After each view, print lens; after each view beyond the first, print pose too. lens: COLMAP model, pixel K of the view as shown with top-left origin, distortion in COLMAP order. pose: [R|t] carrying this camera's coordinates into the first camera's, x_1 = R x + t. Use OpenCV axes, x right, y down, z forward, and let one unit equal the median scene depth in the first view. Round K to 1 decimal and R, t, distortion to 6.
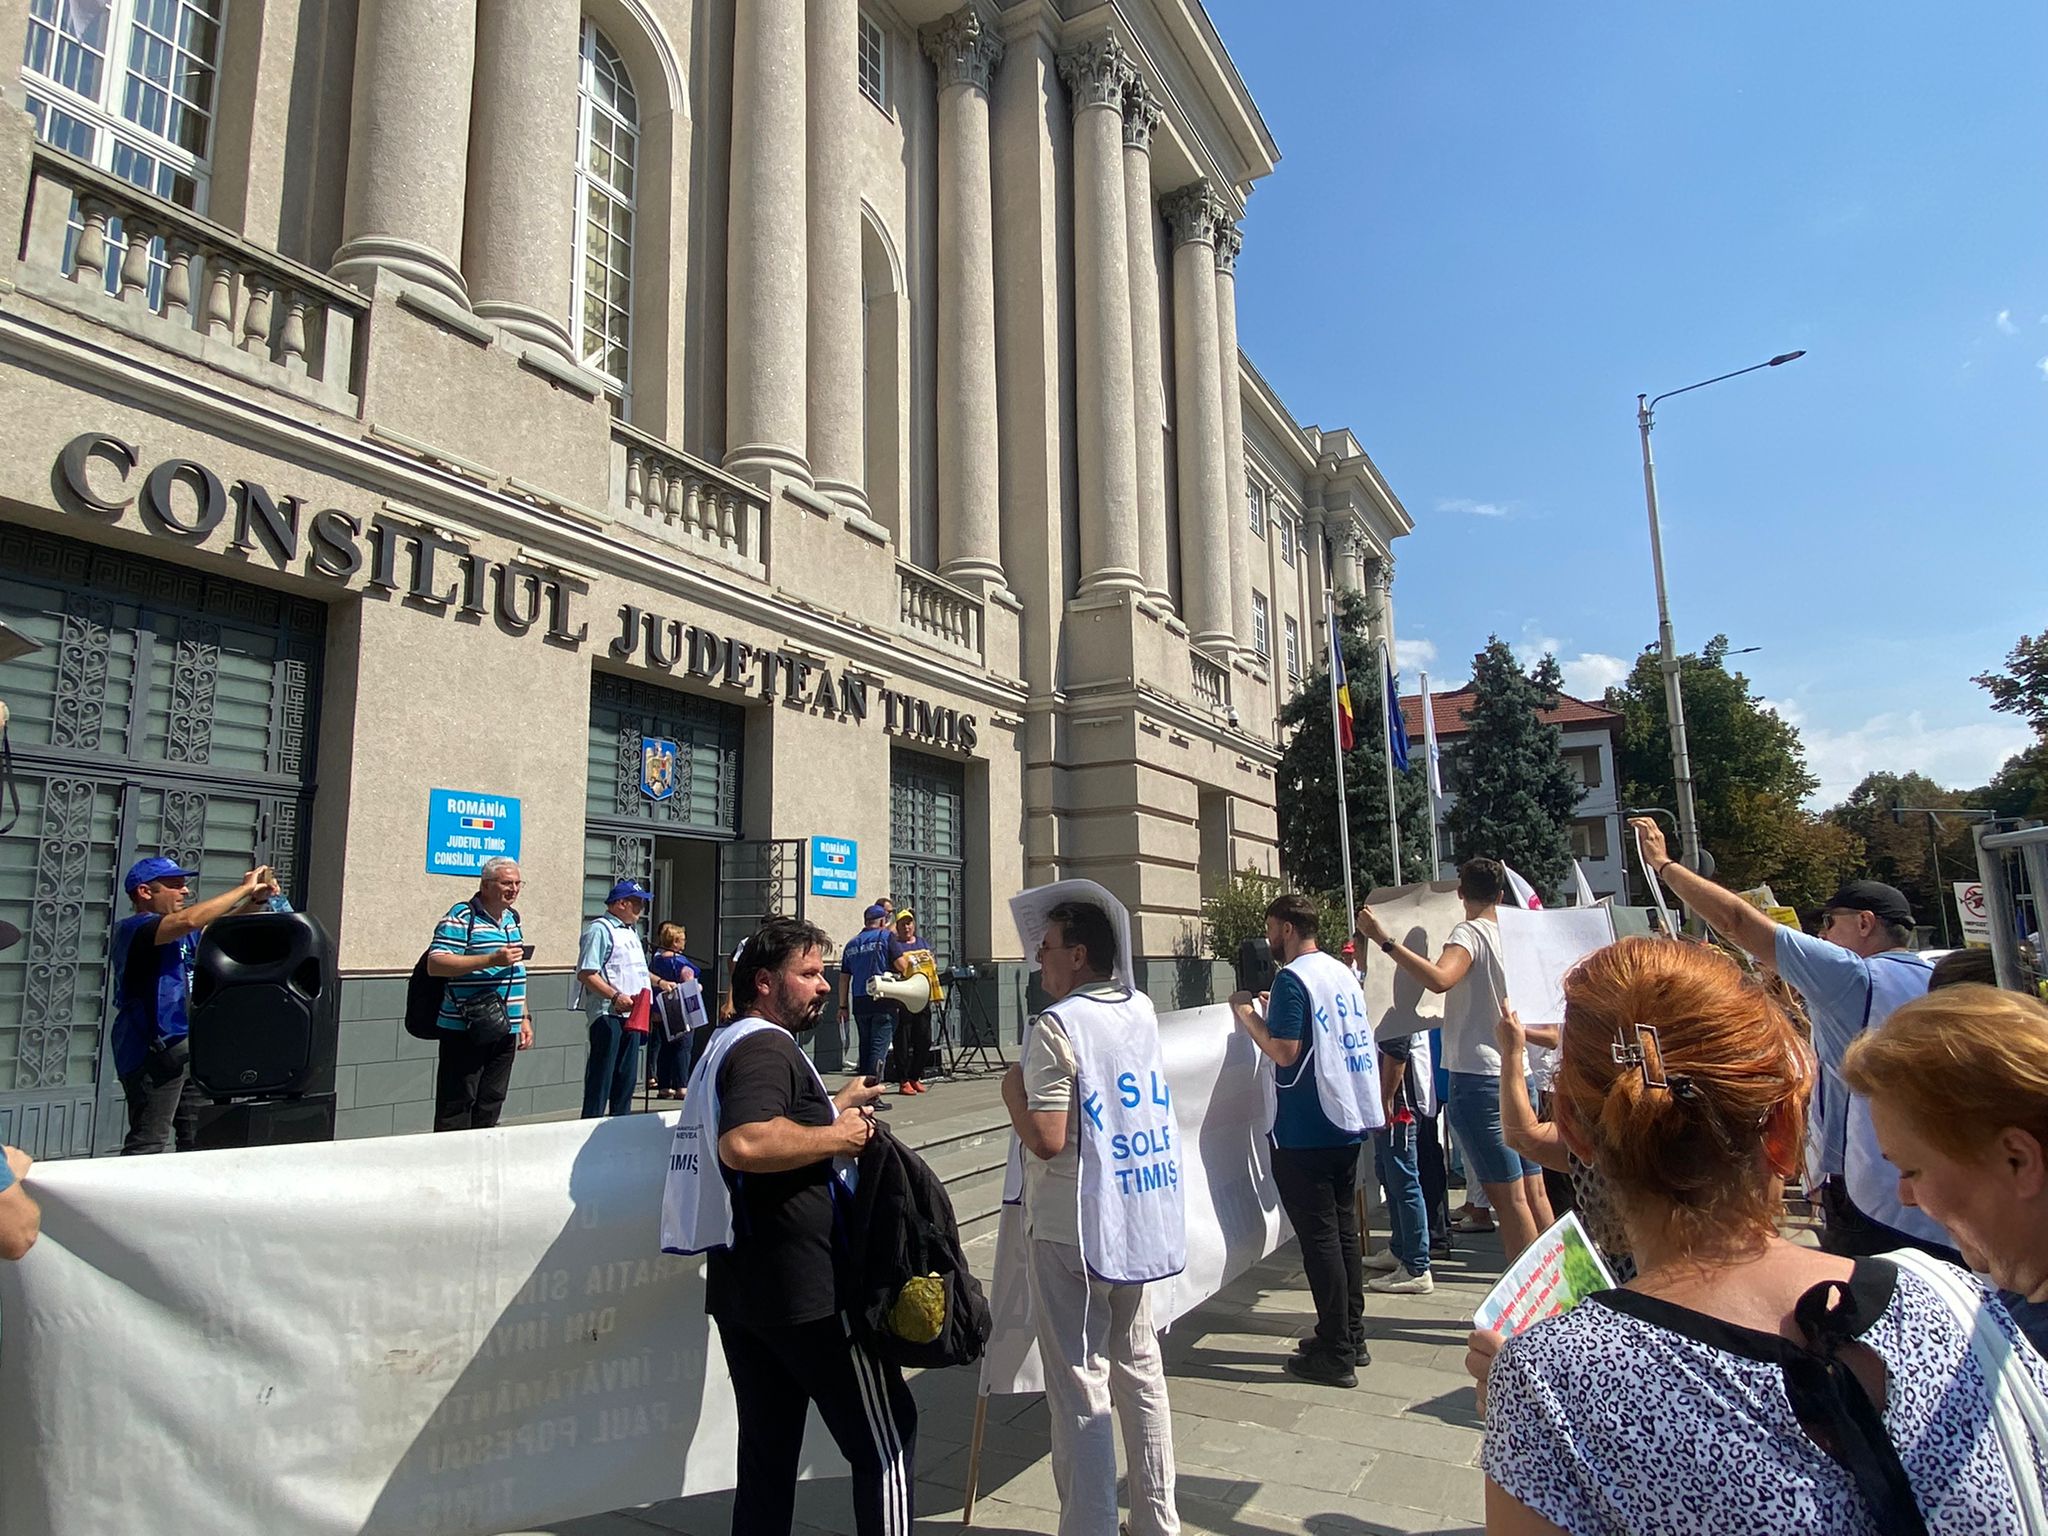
lens RADIAL K [[1209.1, 0, 1026.1], [0, 1209.1, 816.7], [0, 0, 1]] dist [0.000415, -0.011521]
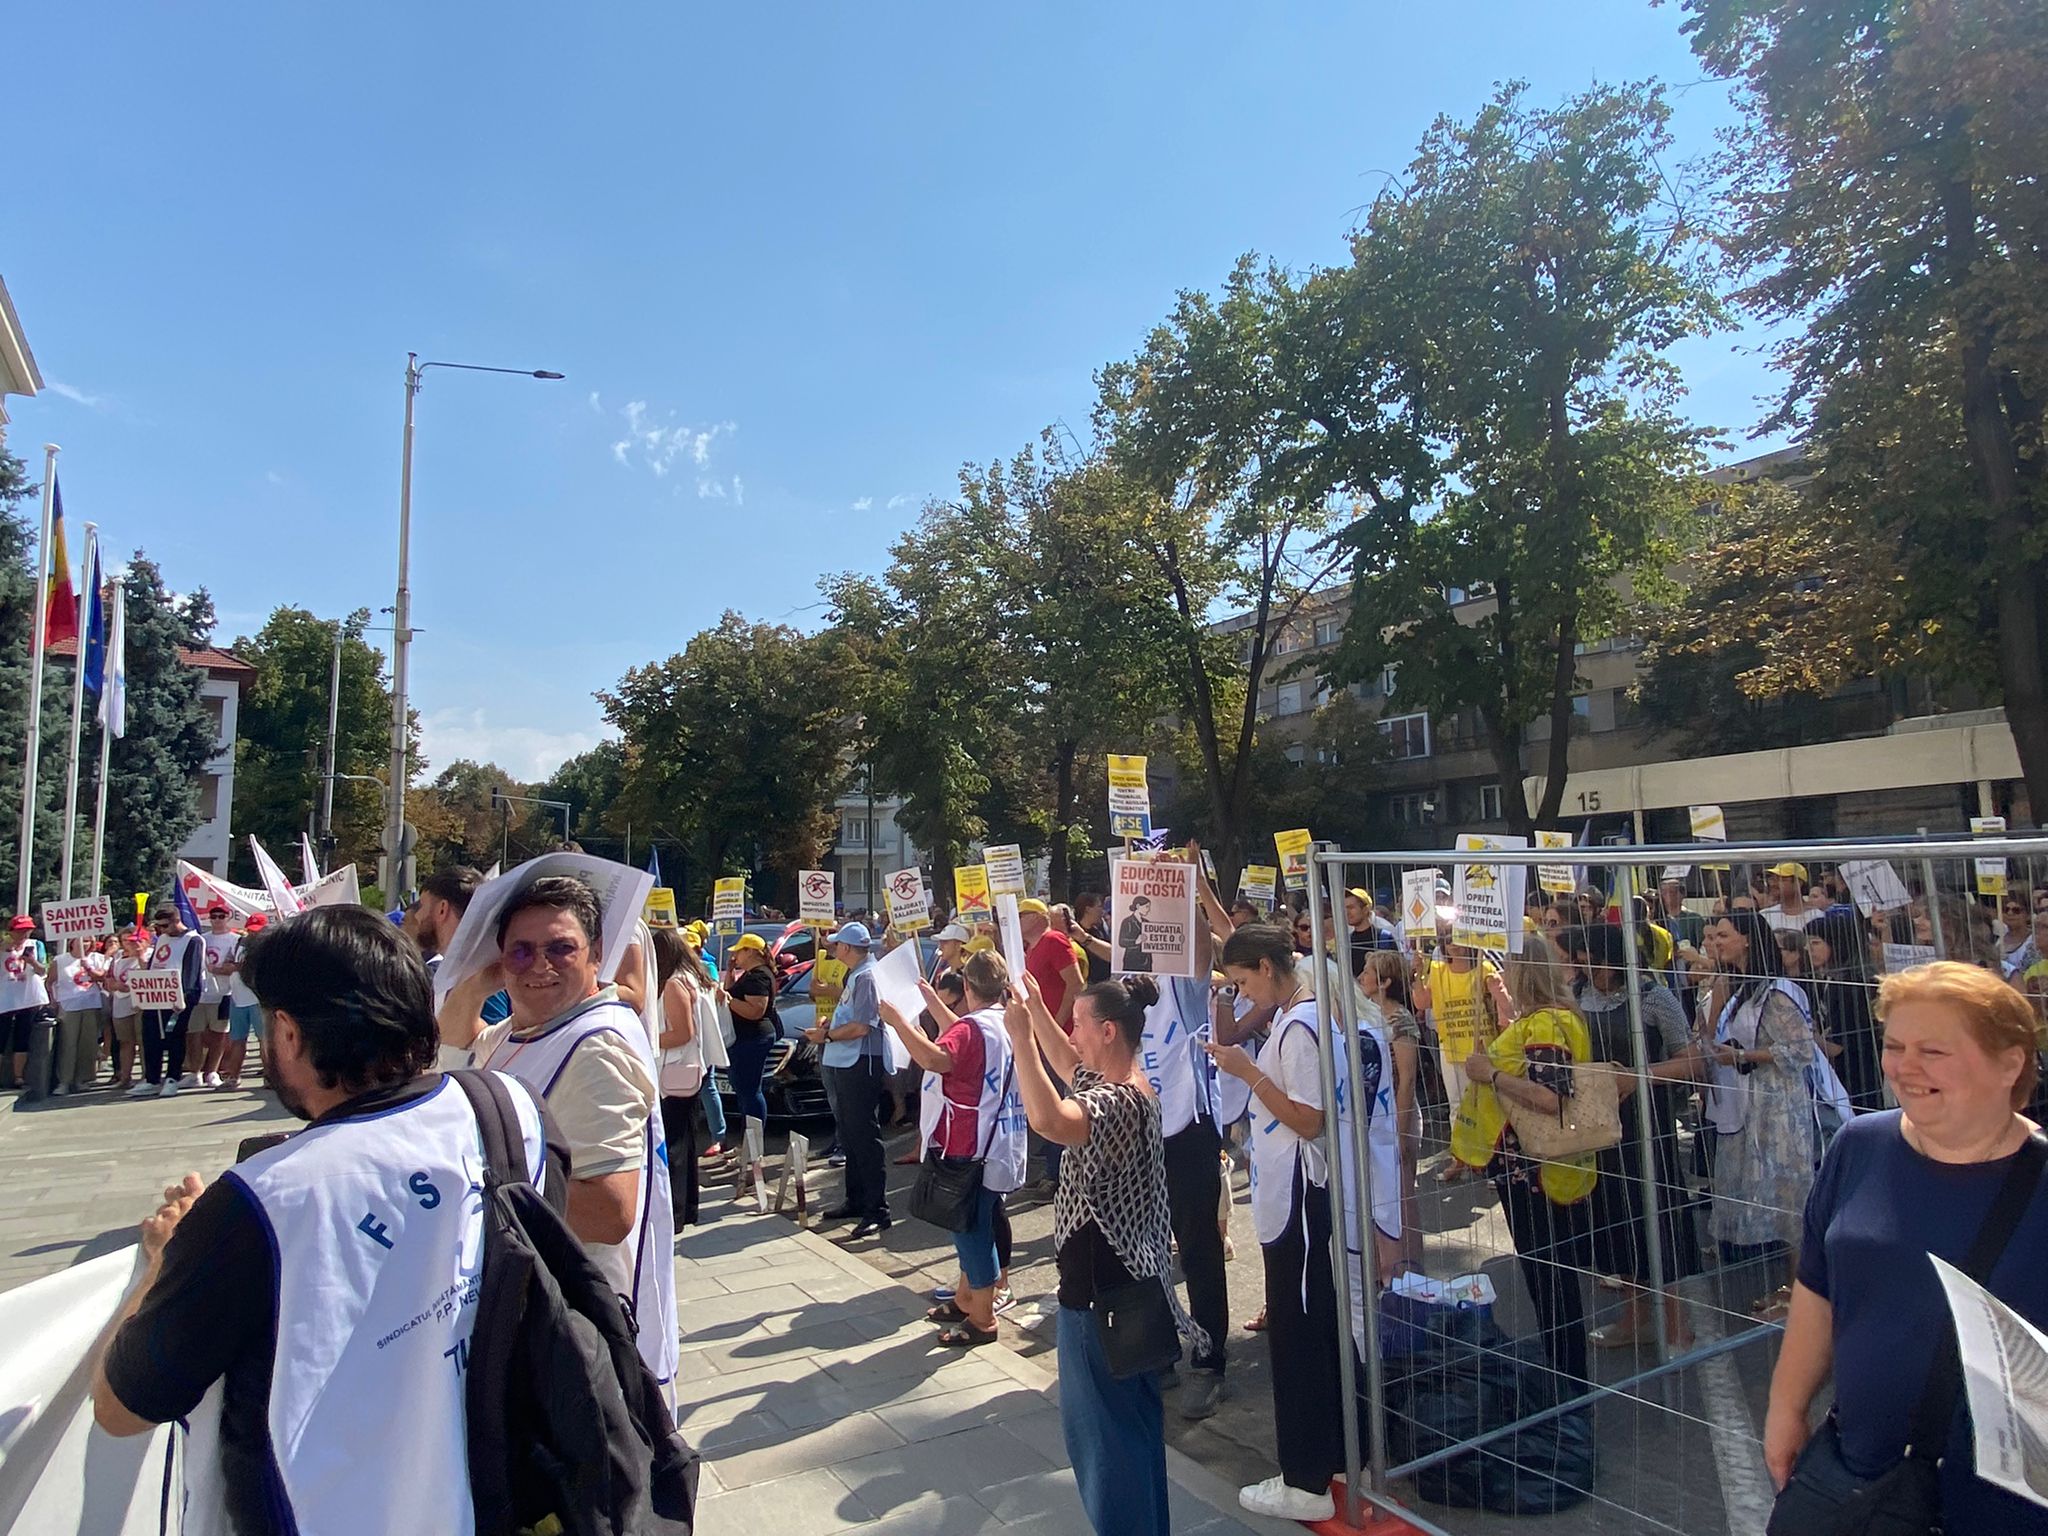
lens RADIAL K [[1209.1, 0, 1016.7], [0, 1209.1, 818.8], [0, 0, 1]] dist [0.000415, -0.011521]
pose [[0.477277, 0.071538, 0.875836, -0.135227], [-0.094768, 0.995058, -0.029633, 0.010909], [-0.873628, -0.068859, 0.481698, 0.128013]]
